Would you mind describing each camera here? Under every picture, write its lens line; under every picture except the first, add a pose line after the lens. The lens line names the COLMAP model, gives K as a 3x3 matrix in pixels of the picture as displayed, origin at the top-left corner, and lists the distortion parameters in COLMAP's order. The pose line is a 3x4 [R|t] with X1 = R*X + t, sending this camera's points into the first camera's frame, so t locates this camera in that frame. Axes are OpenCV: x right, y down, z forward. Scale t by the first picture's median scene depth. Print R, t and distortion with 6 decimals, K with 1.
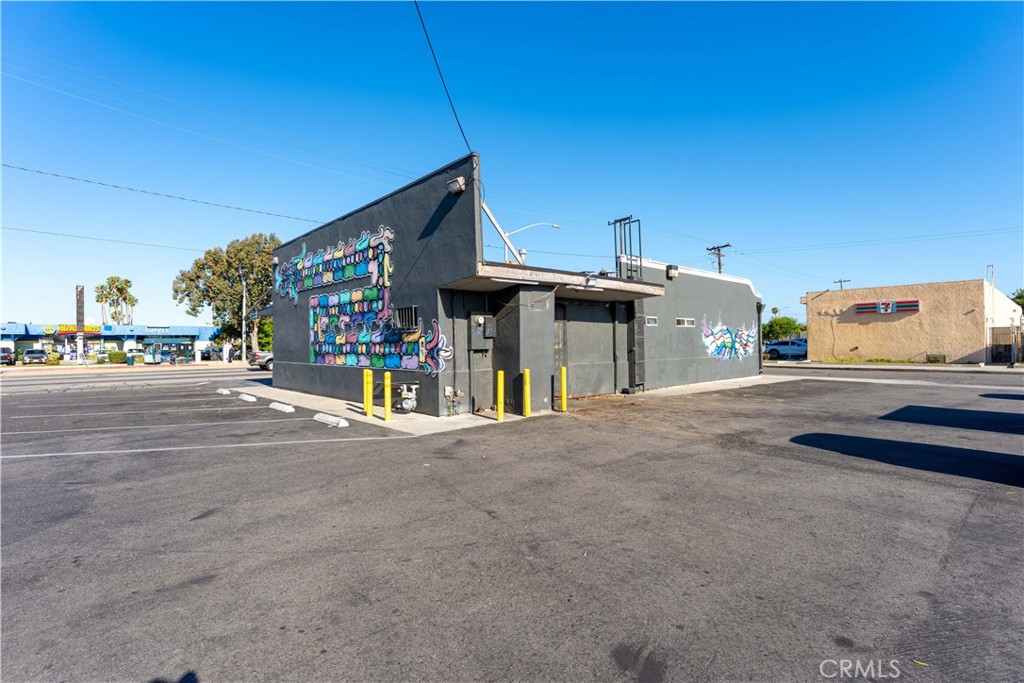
lens RADIAL K [[495.4, 0, 511.2], [0, 495.4, 345.0], [0, 0, 1]] dist [0.000554, 0.000012]
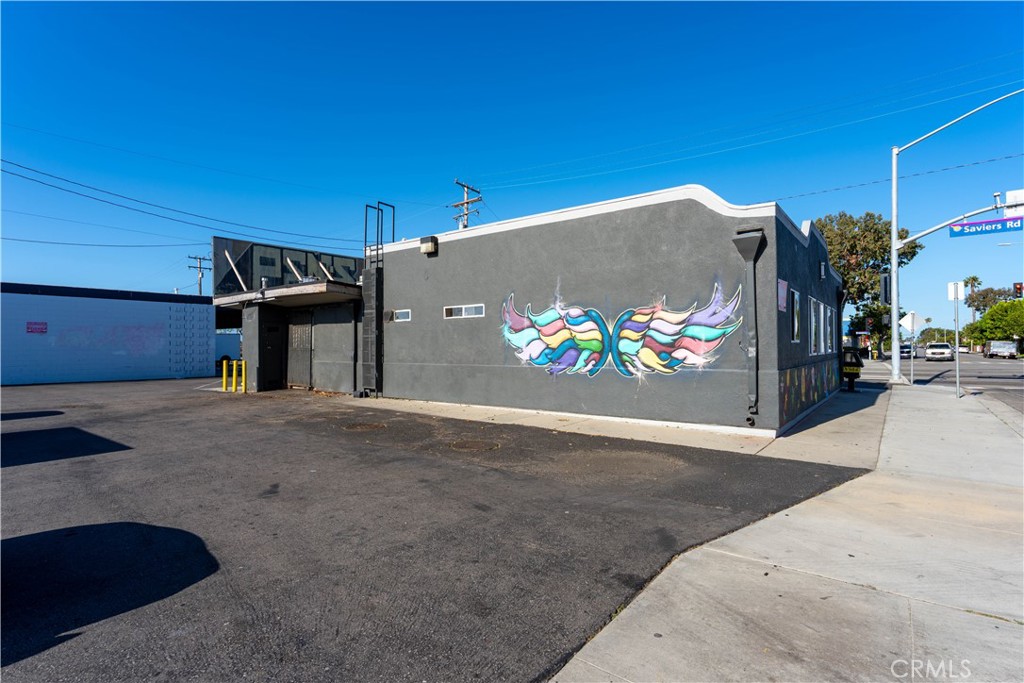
lens RADIAL K [[508.7, 0, 510.8], [0, 508.7, 341.3], [0, 0, 1]] dist [-0.000627, 0.000049]
pose [[0.175055, 0.001141, -0.984558, 1.047037], [0.005261, 0.999984, 0.002094, -0.006313], [0.984545, -0.005547, 0.175046, 0.946931]]
